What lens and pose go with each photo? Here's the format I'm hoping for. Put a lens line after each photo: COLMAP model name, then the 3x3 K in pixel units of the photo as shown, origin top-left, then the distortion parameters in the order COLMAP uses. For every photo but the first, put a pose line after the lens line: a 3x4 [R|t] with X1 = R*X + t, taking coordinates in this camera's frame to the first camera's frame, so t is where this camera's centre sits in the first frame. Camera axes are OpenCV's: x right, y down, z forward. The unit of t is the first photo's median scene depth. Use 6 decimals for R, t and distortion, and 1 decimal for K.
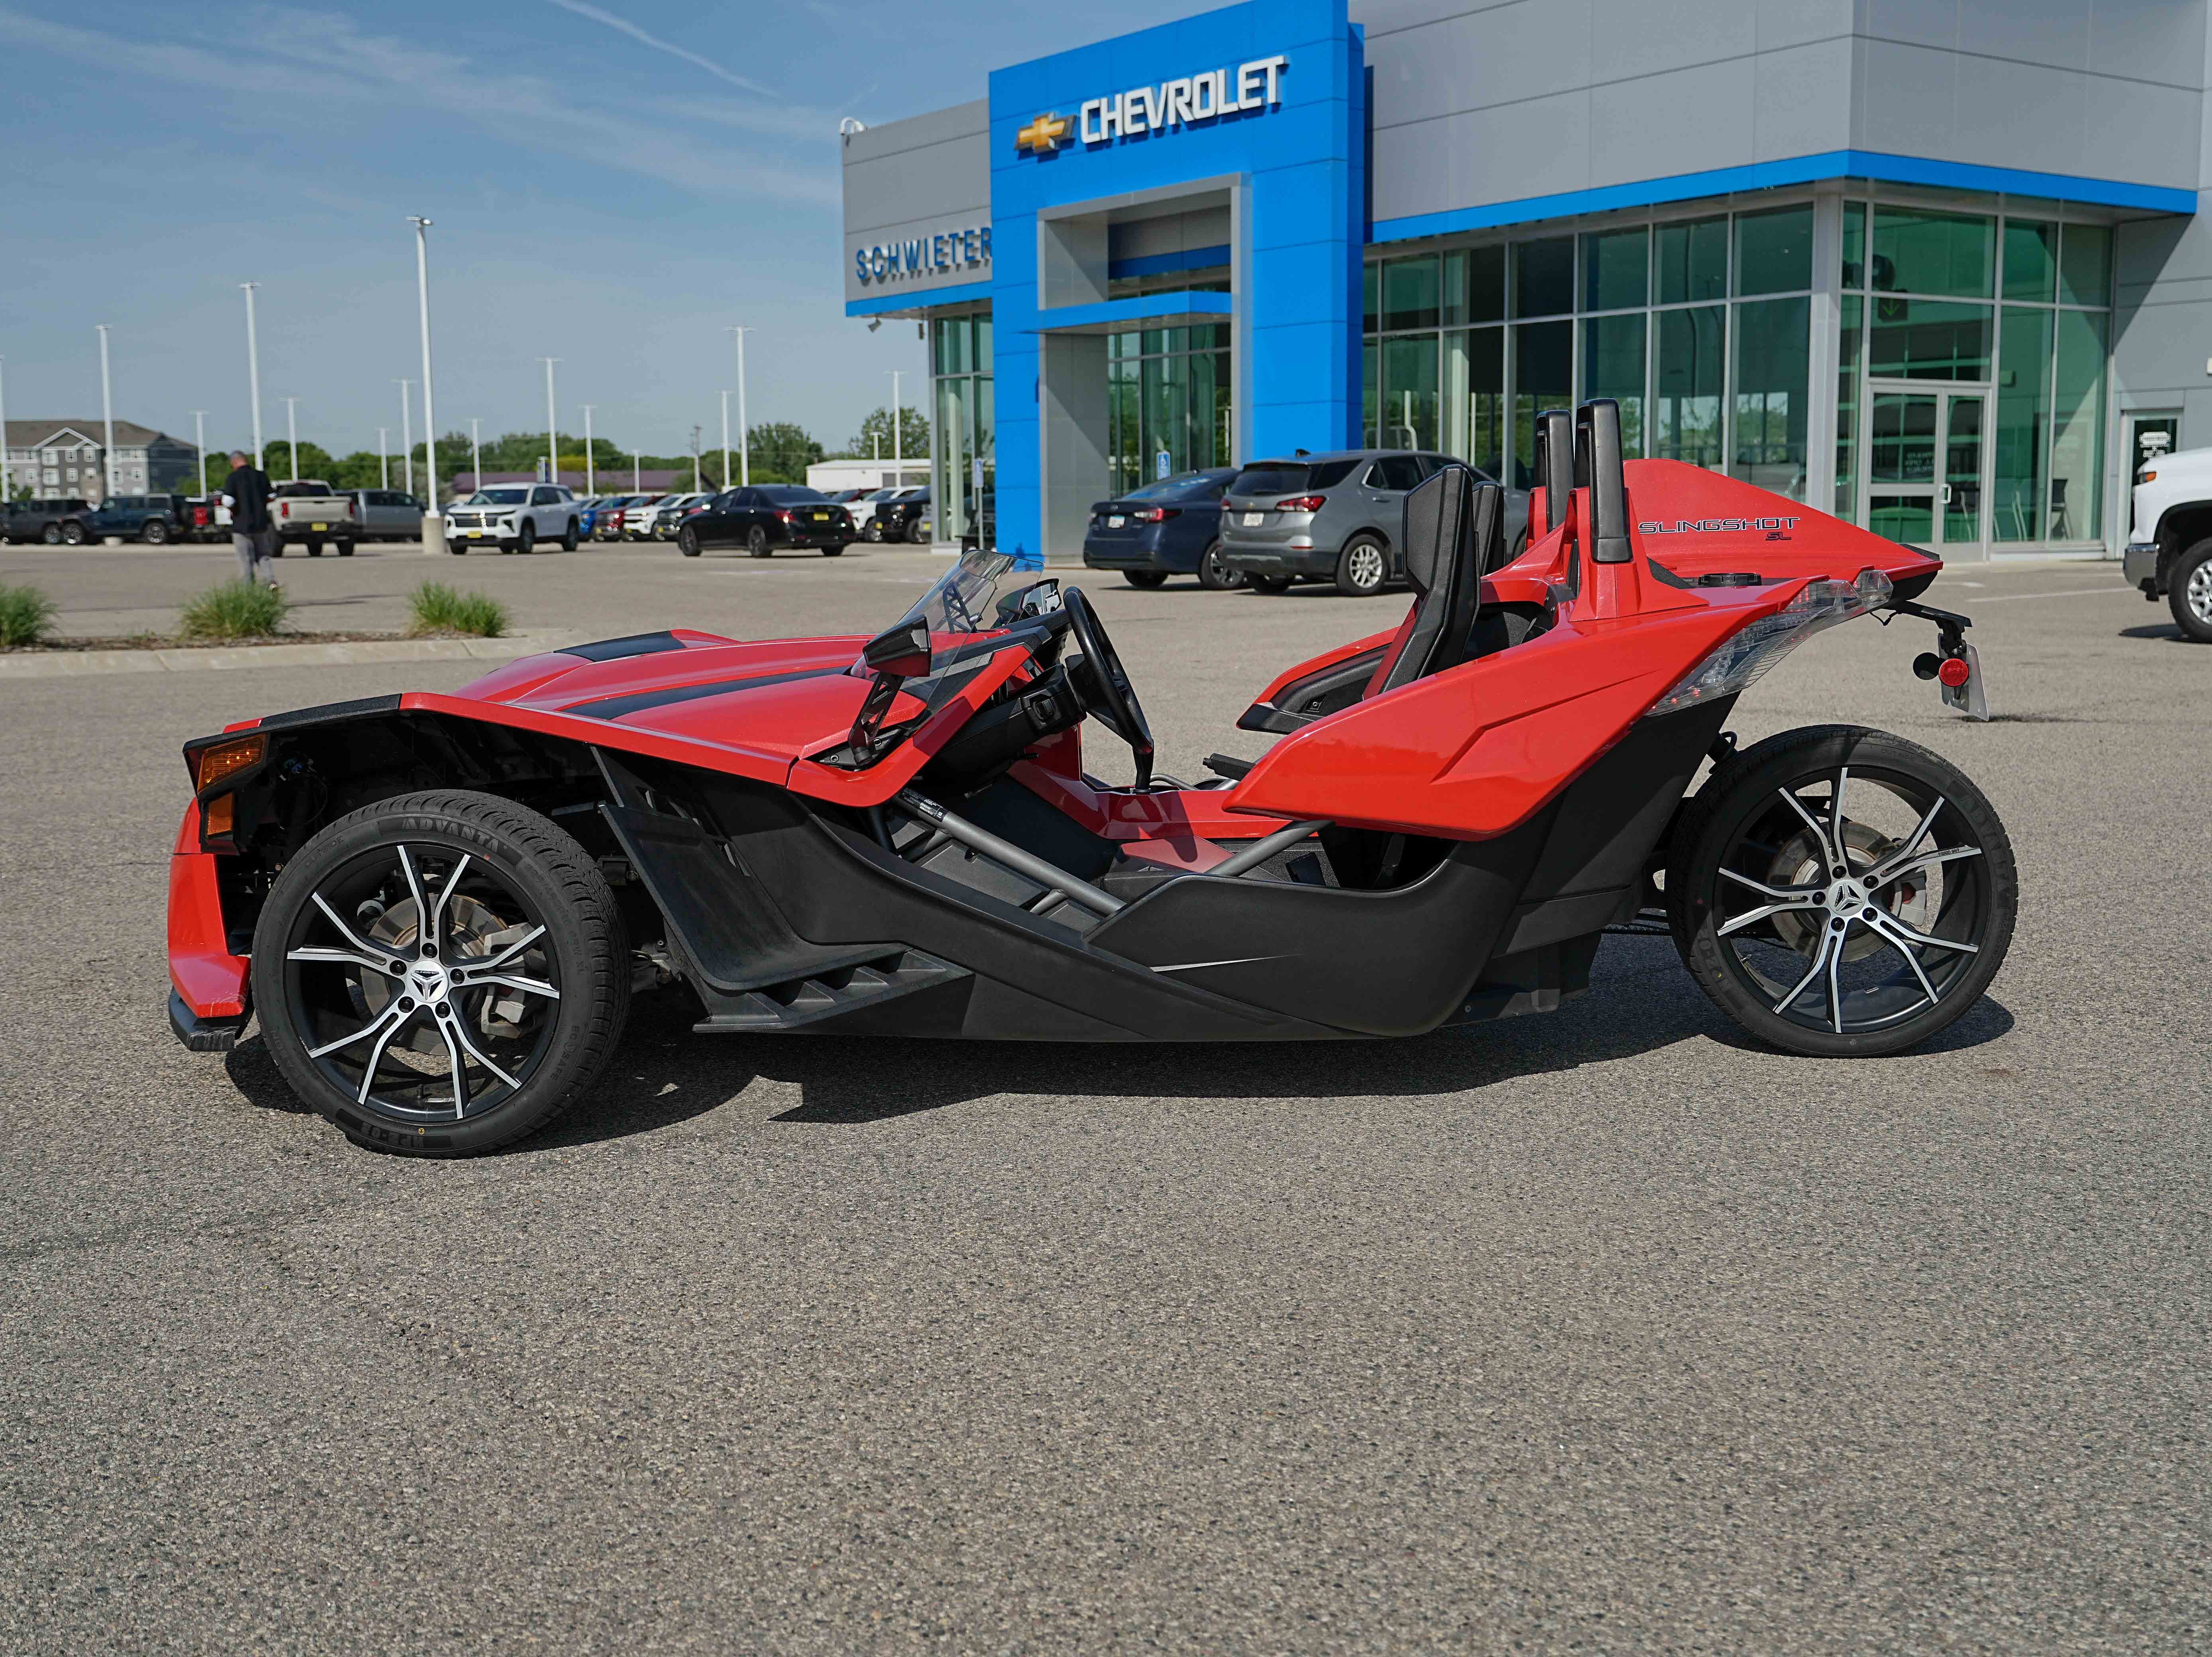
lens RADIAL K [[2428.5, 0, 1103.6], [0, 2428.5, 803.6], [0, 0, 1]] dist [-0.013346, -0.002639]
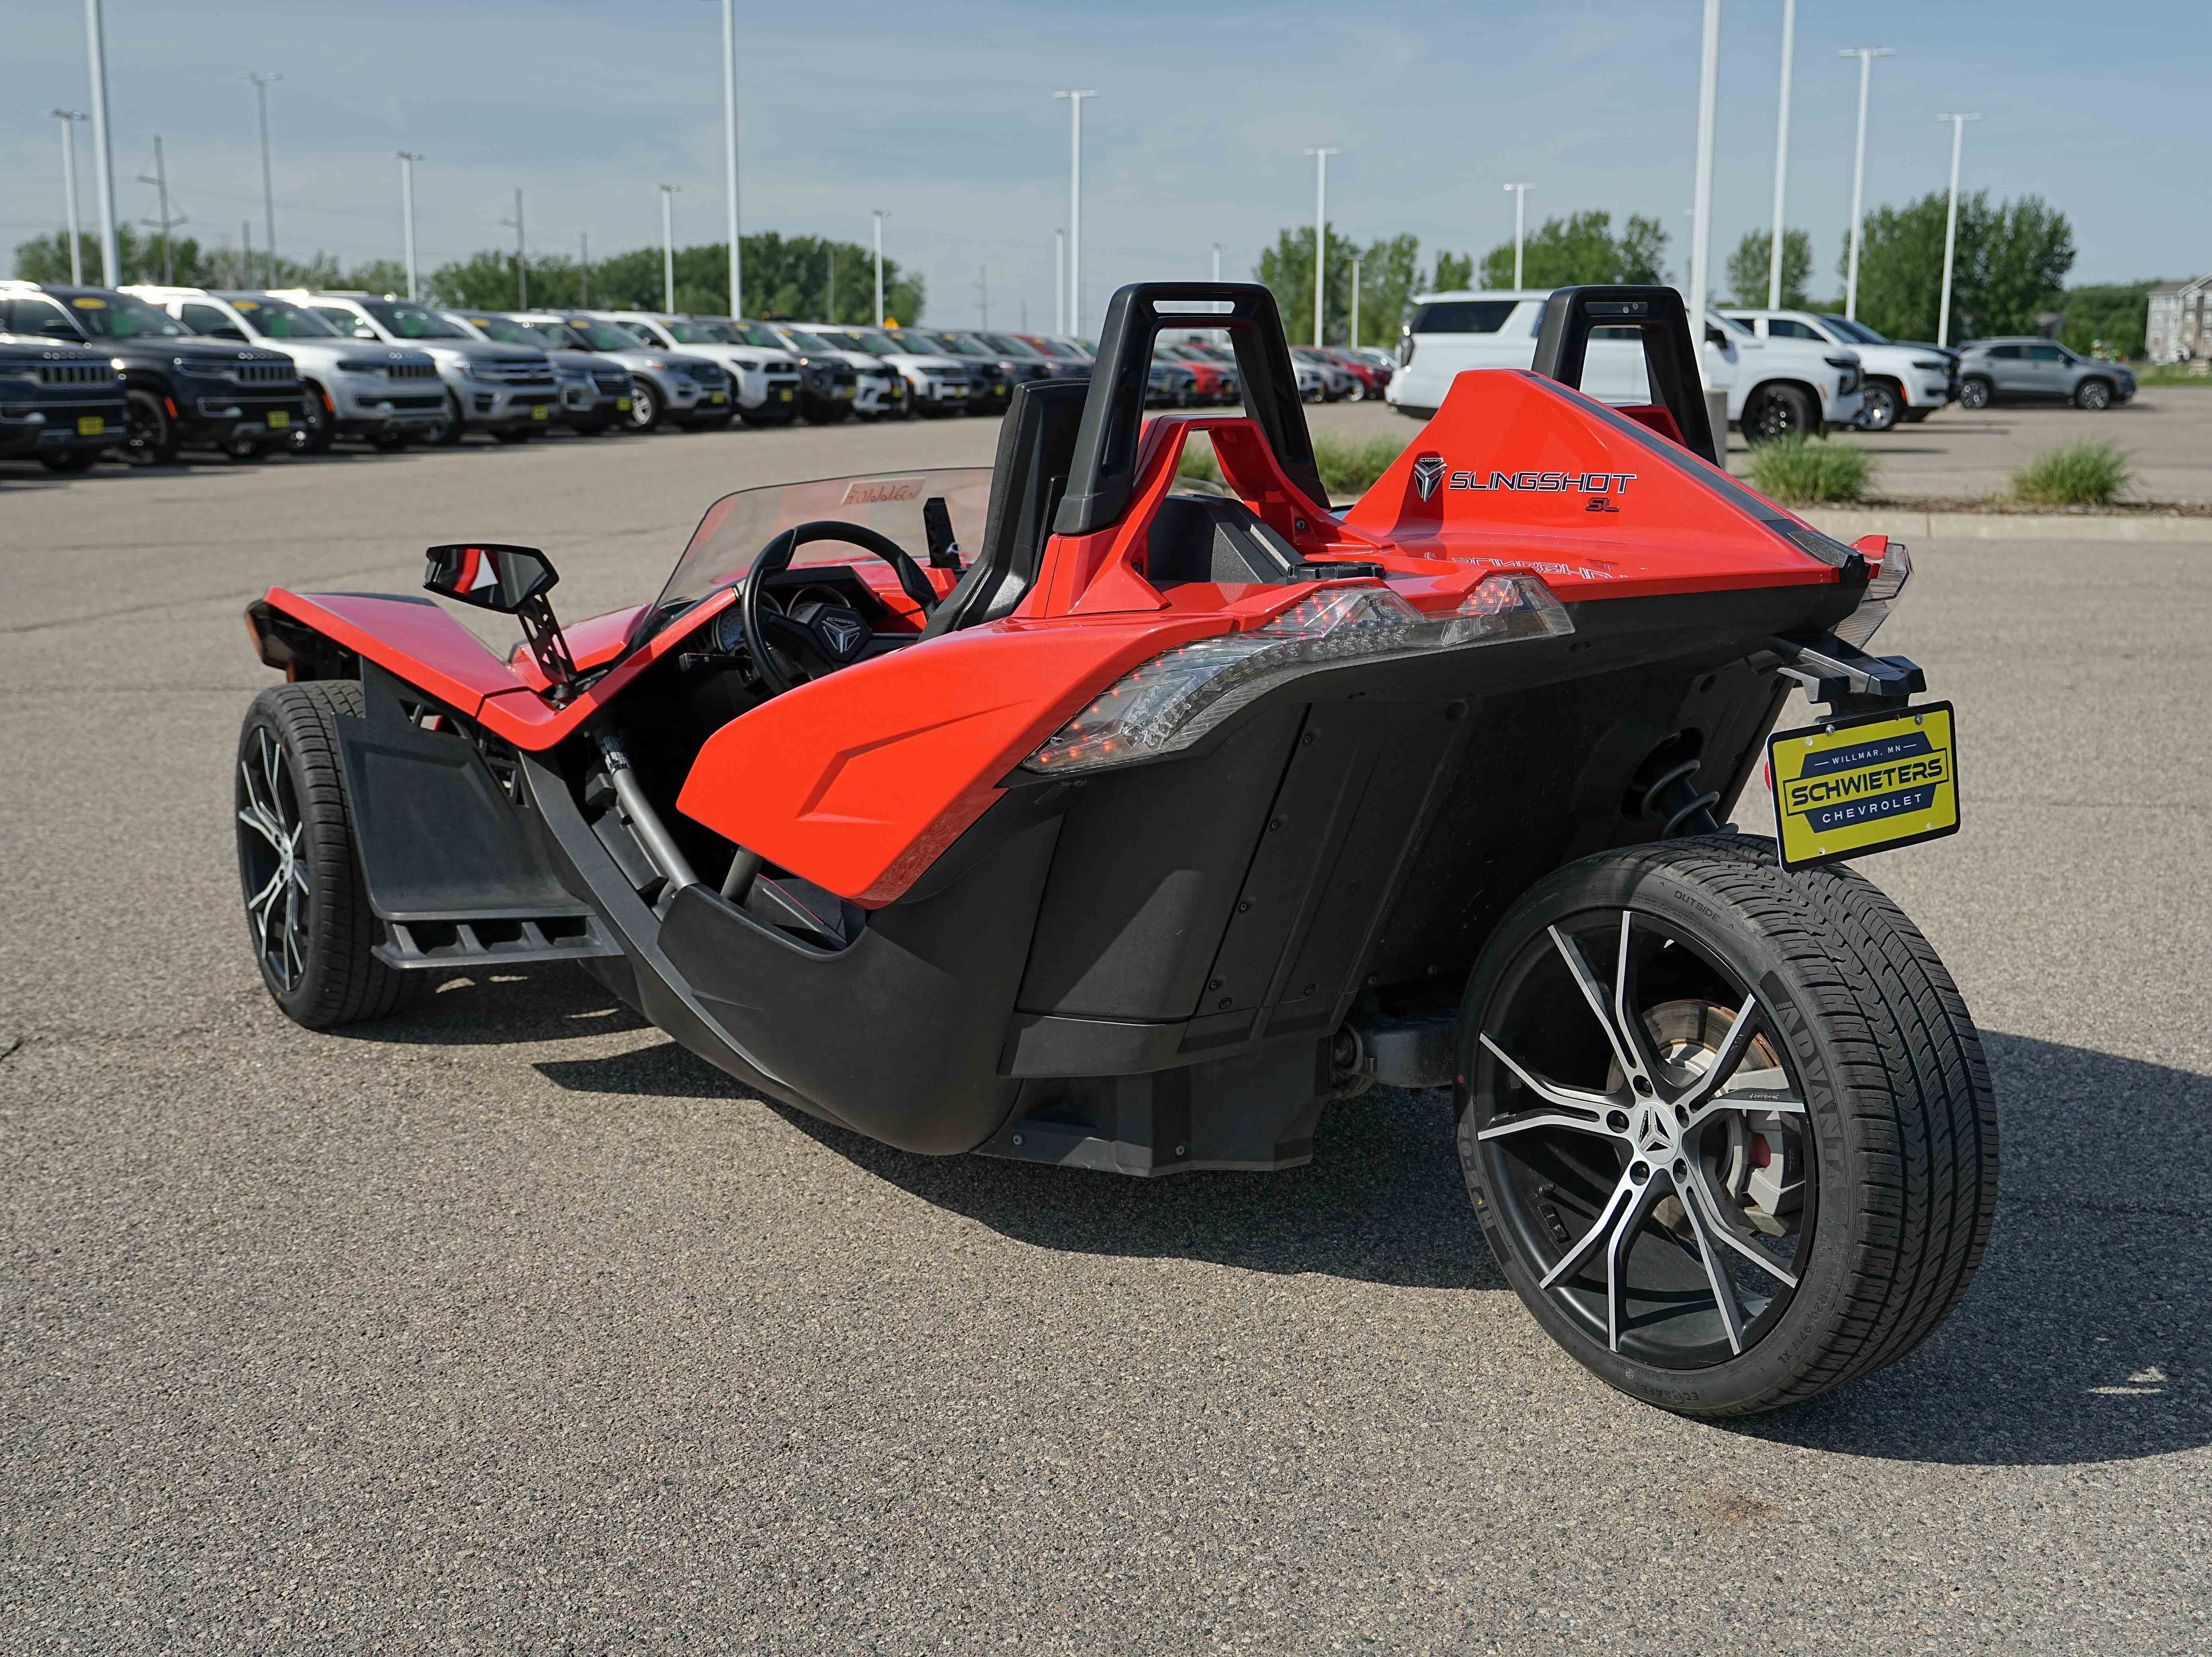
lens RADIAL K [[2440.4, 0, 1097.6], [0, 2440.4, 830.4], [0, 0, 1]] dist [-0.000567, 0.001856]
pose [[0.610152, 0.156269, -0.776721, 0.109005], [-0.098481, 0.987711, 0.121357, -0.014837], [0.786140, 0.002446, 0.618043, 0.086509]]
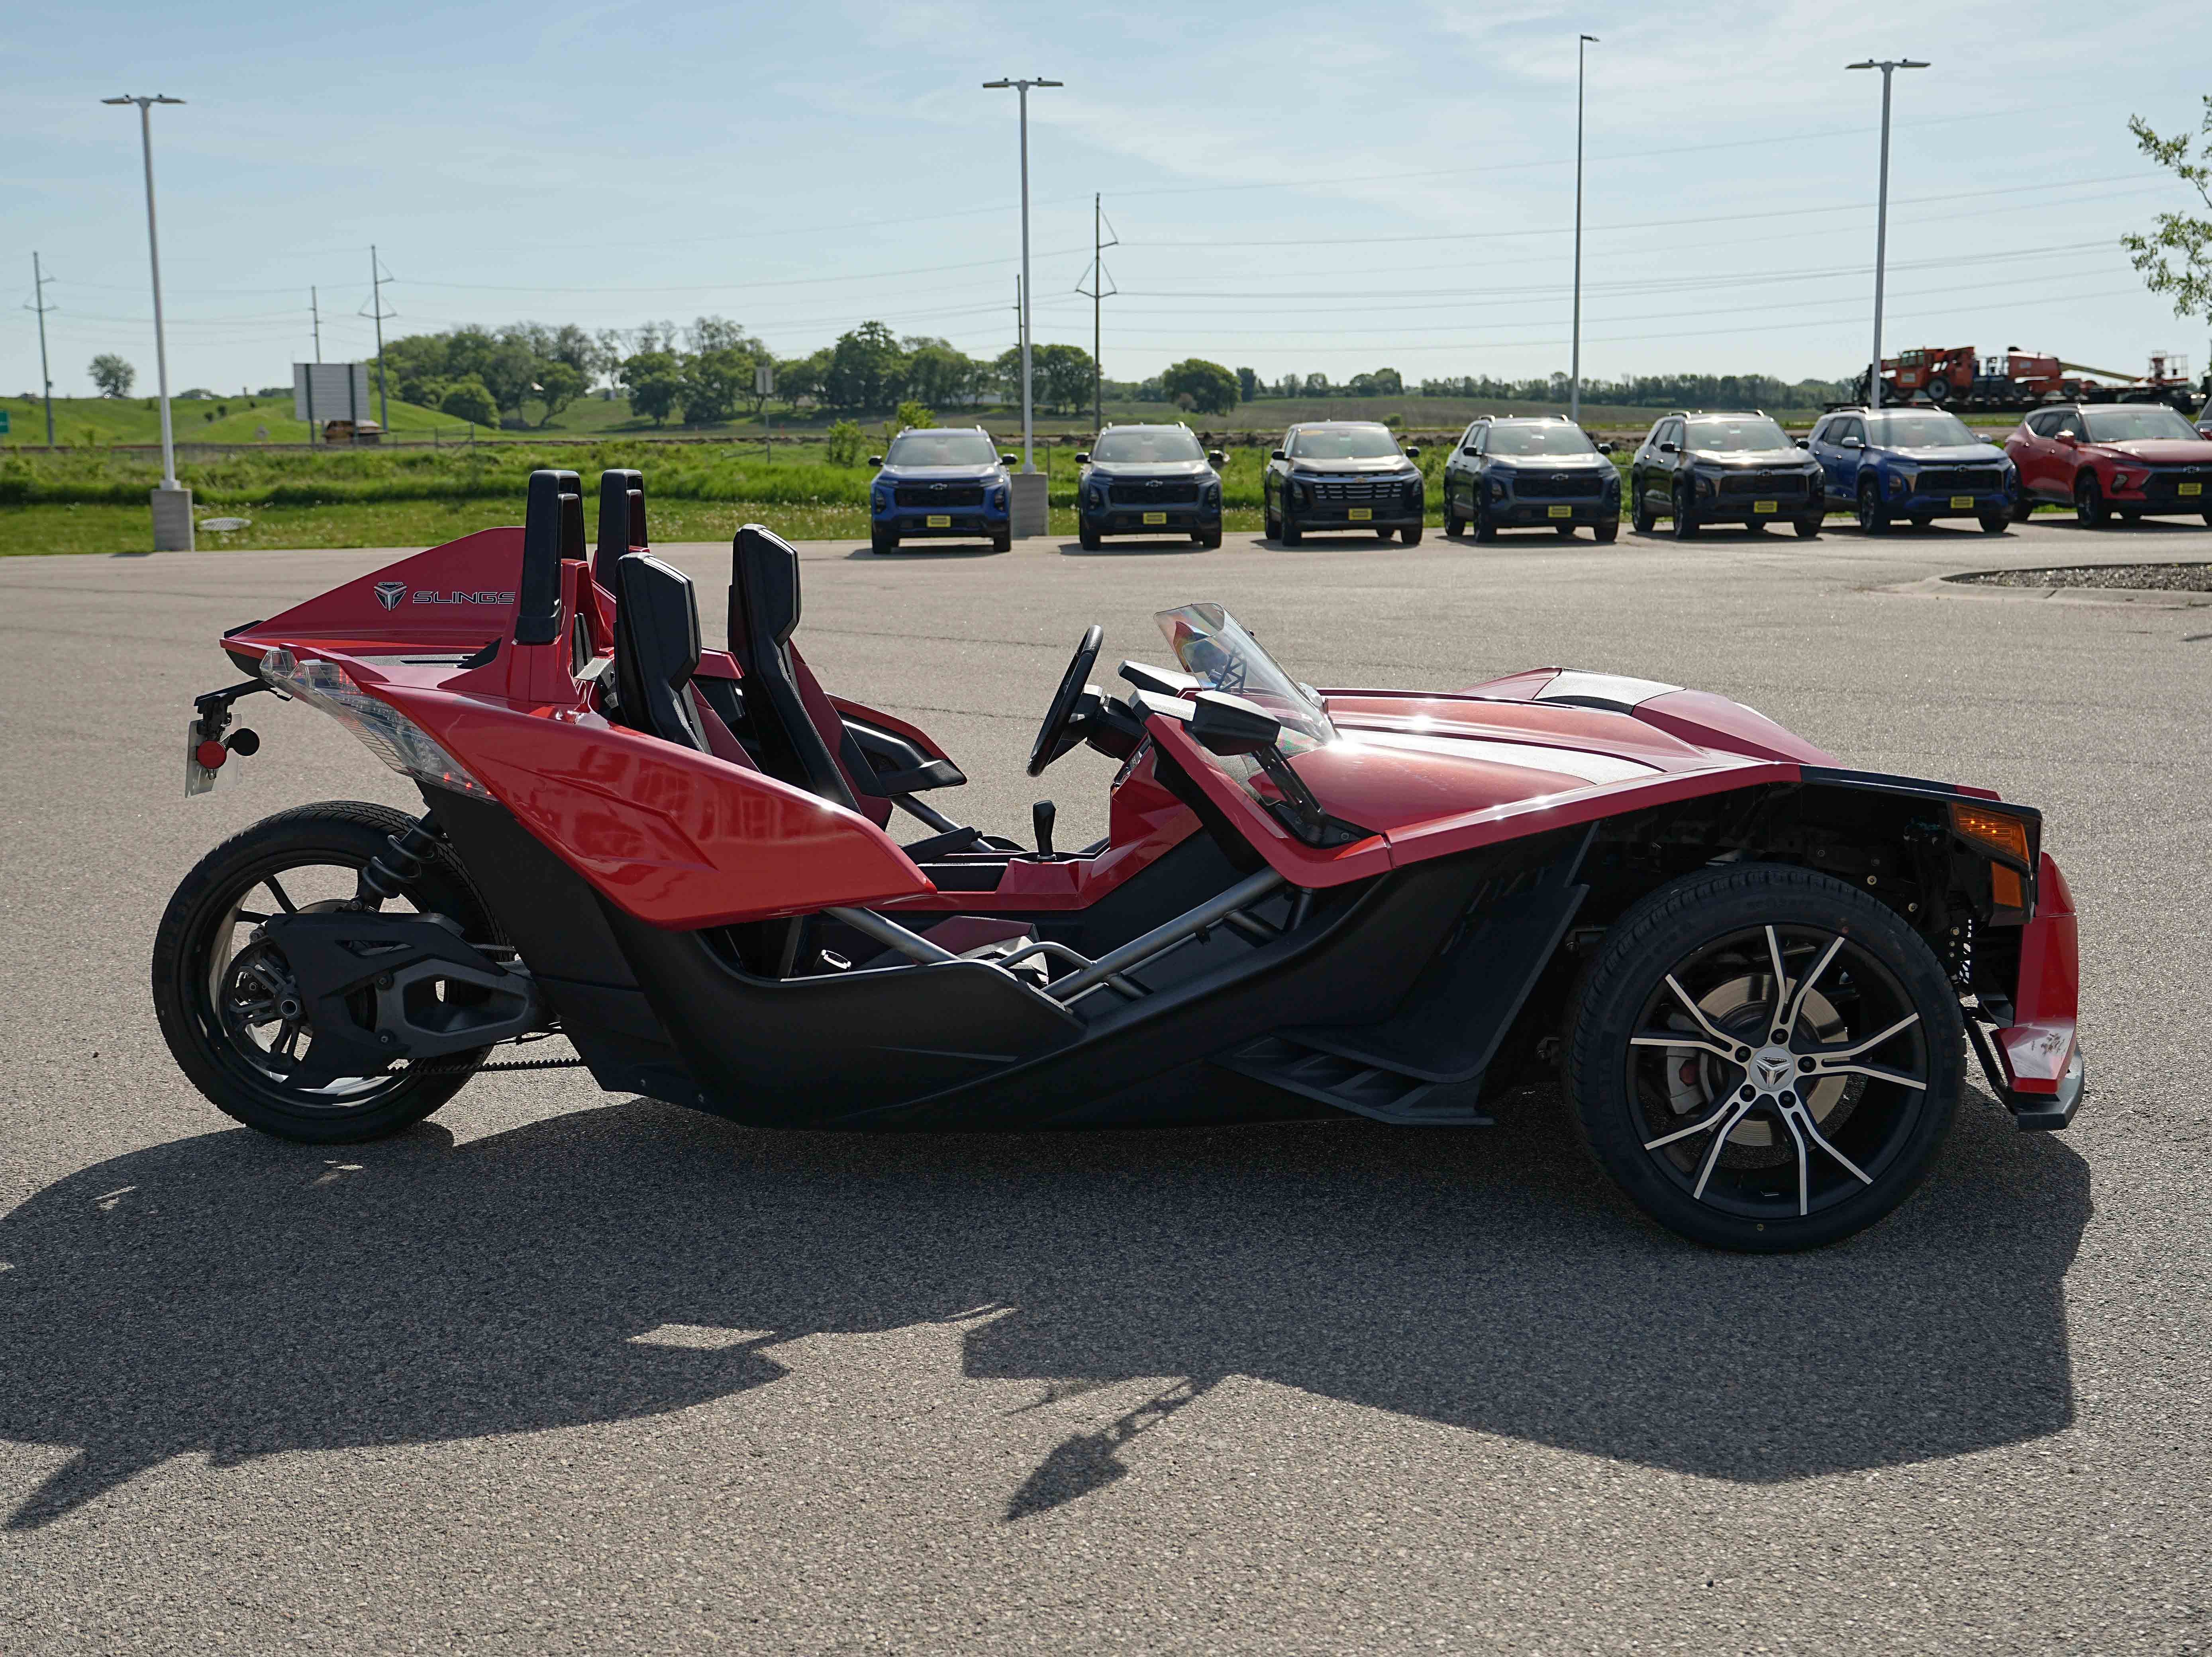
lens RADIAL K [[2440.4, 0, 1097.6], [0, 2440.4, 830.4], [0, 0, 1]] dist [-0.000567, 0.001856]
pose [[-0.996093, 0.035784, -0.080730, 0.012423], [0.012669, 0.962669, 0.270385, -0.046676], [0.087391, 0.268306, -0.959362, 0.324269]]
